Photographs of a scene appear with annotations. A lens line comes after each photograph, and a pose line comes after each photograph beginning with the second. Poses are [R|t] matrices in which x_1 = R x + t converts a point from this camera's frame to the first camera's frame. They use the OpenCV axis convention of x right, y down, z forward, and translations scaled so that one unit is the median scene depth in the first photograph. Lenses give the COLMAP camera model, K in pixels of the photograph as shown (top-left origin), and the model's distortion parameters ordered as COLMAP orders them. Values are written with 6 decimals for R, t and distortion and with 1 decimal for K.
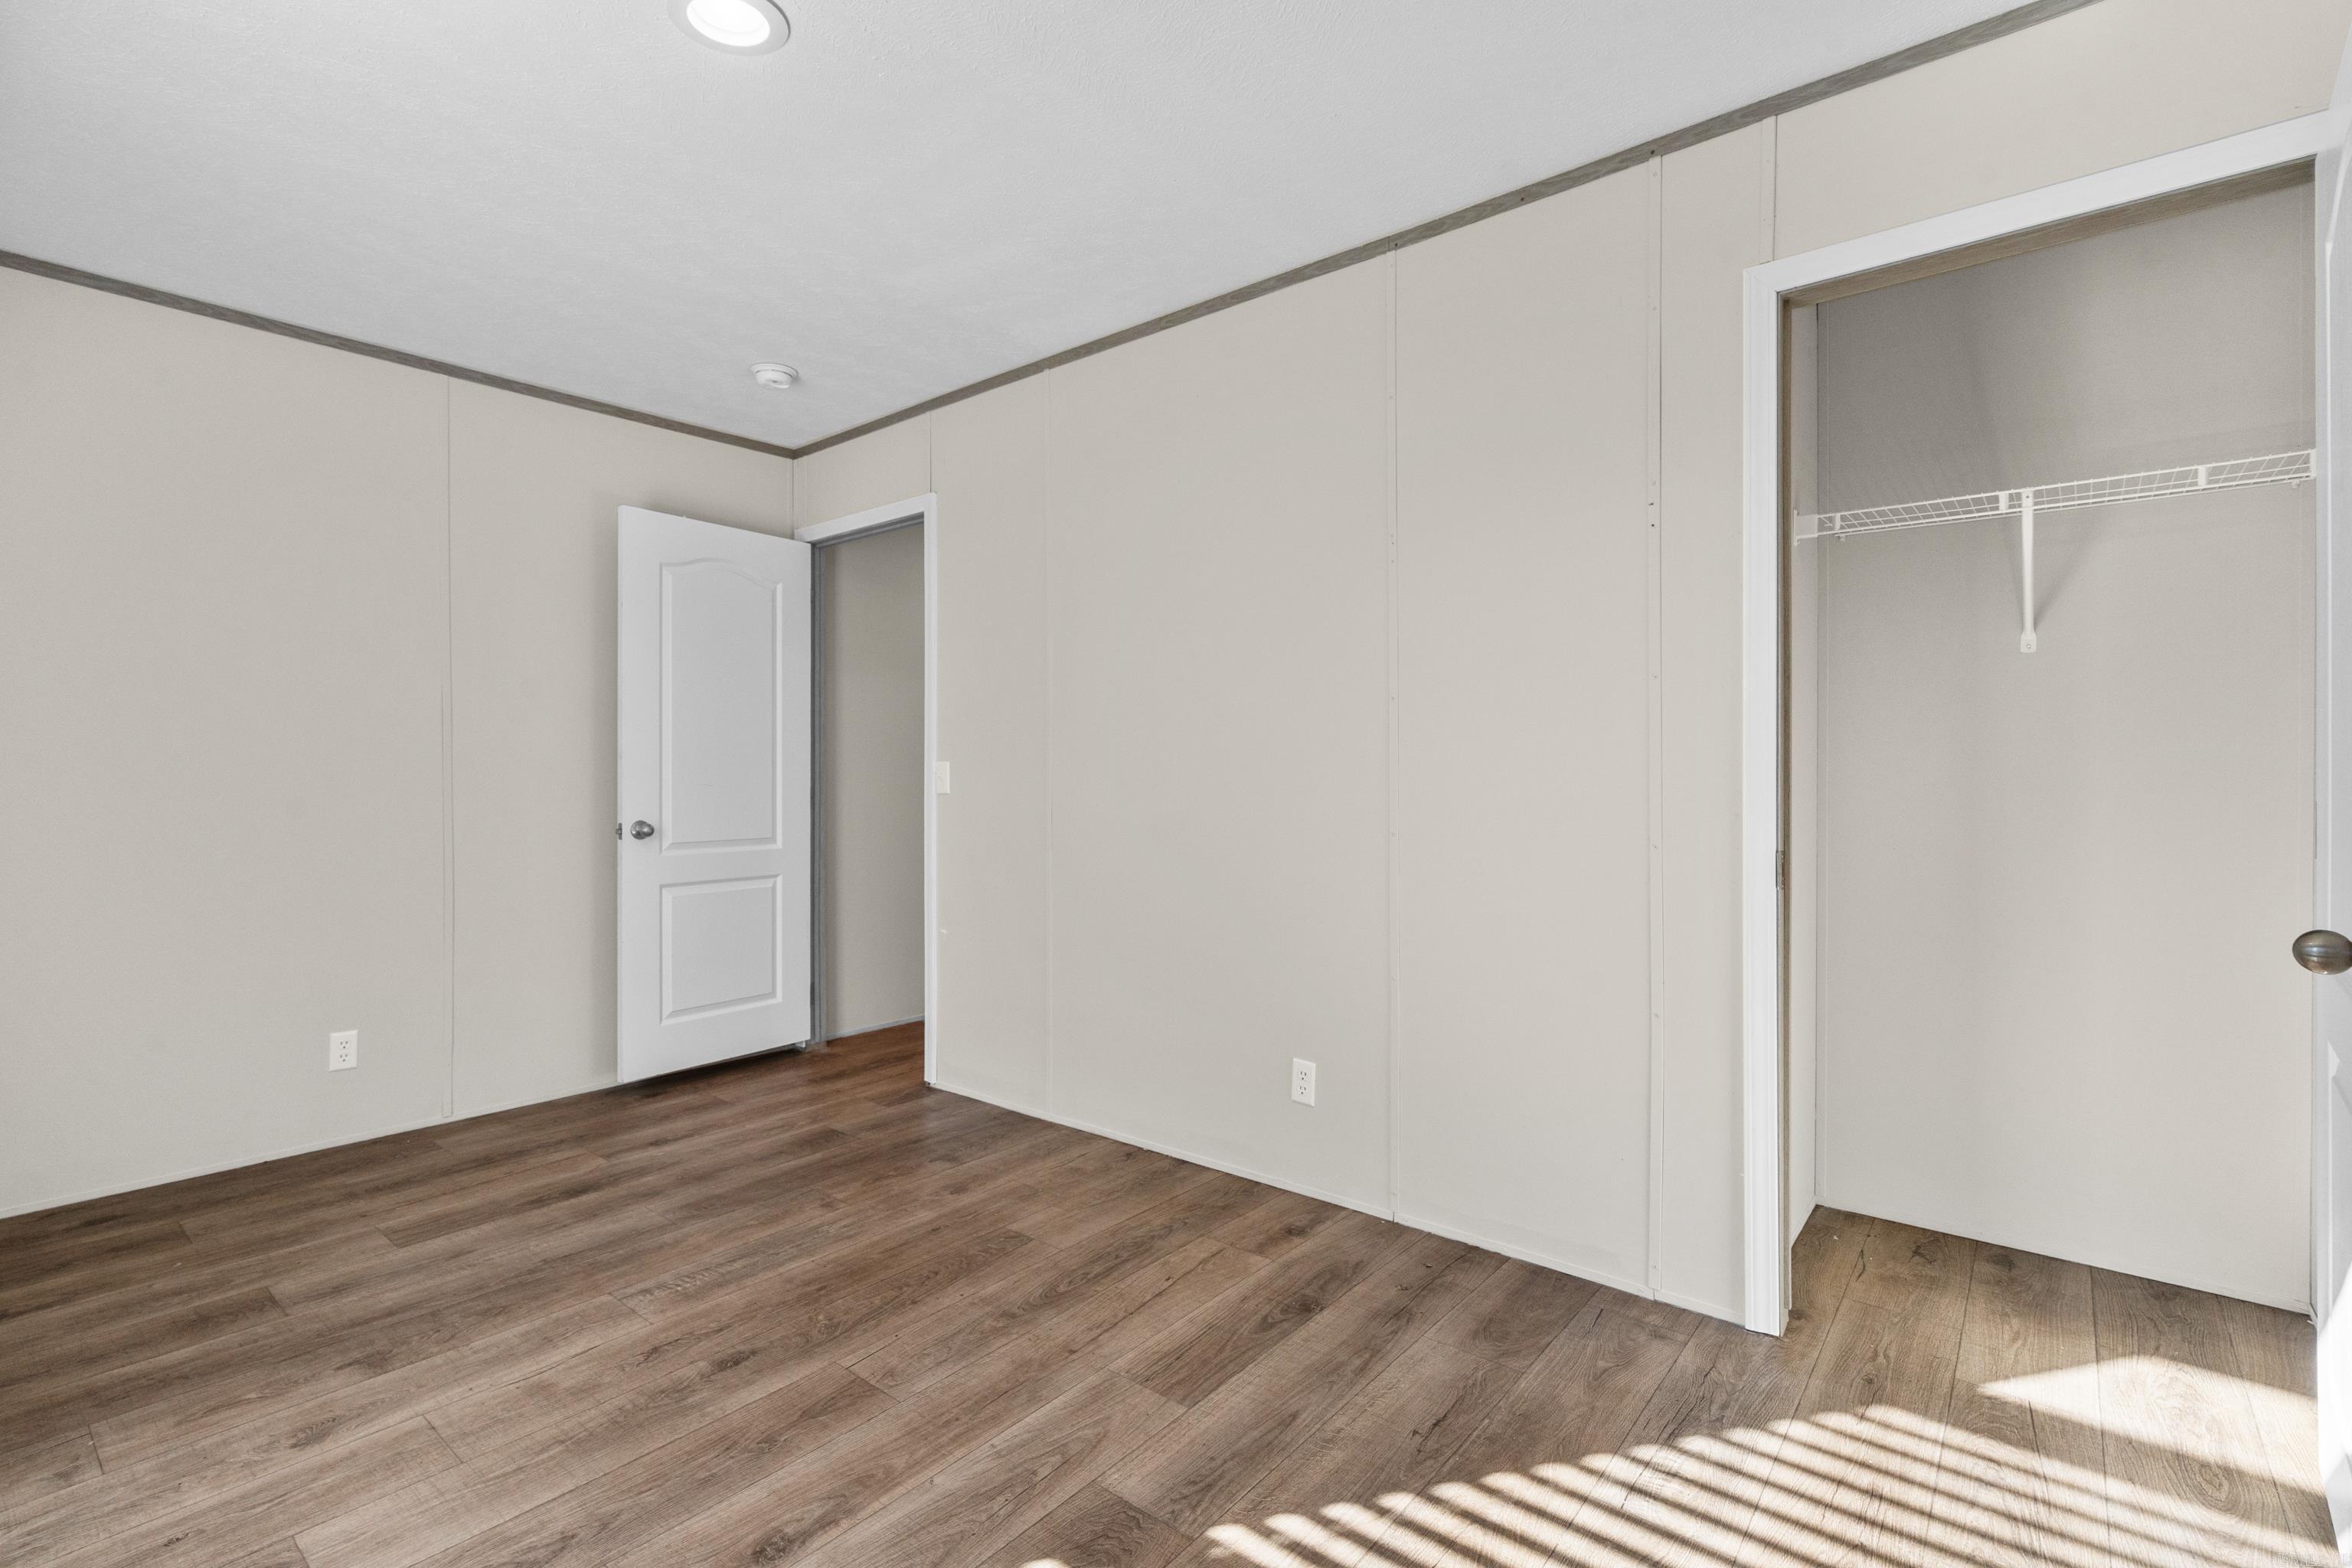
lens RADIAL K [[1078.0, 0, 1176.0], [0, 1078.0, 784.0], [0, 0, 1]] dist [-0.001566, 0.000378]
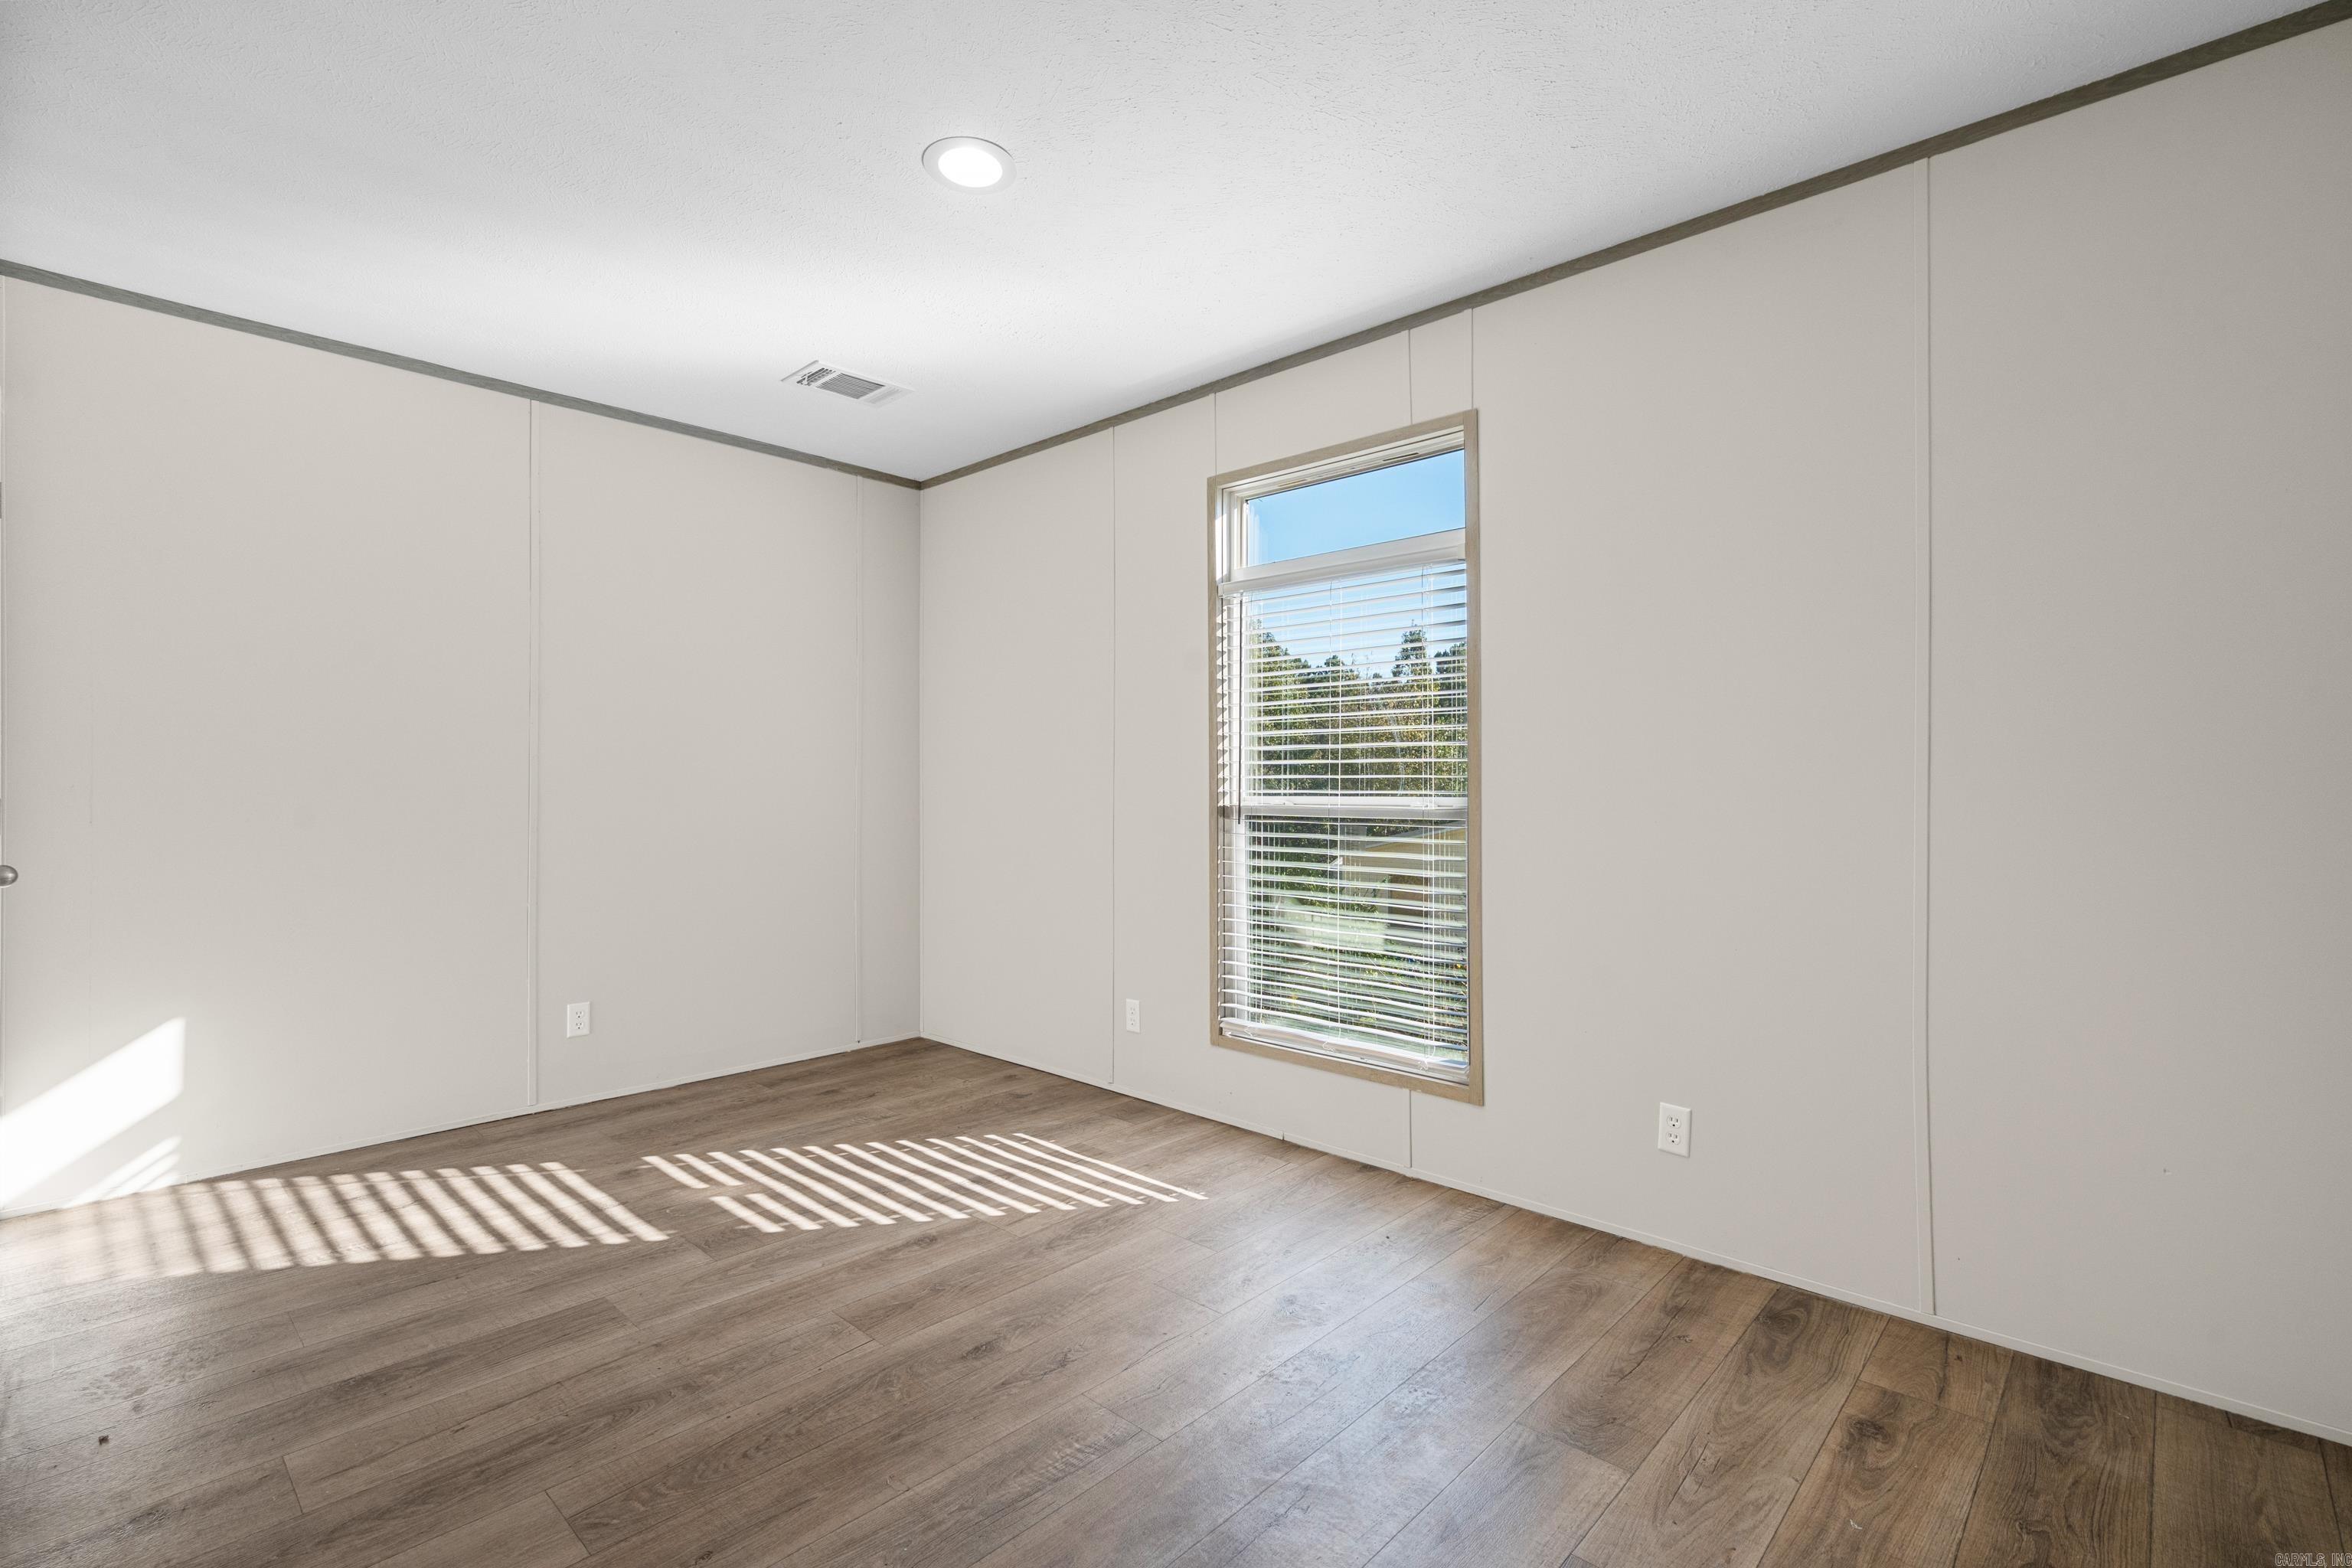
lens RADIAL K [[1076.4, 0, 1177.8], [0, 1076.4, 754.4], [0, 0, 1]] dist [-0.001045, -0.000061]
pose [[-0.997978, 0.002376, 0.063517, -0.667520], [0.001616, 0.999927, -0.012008, -0.022306], [-0.063540, -0.011881, -0.997909, 2.027056]]
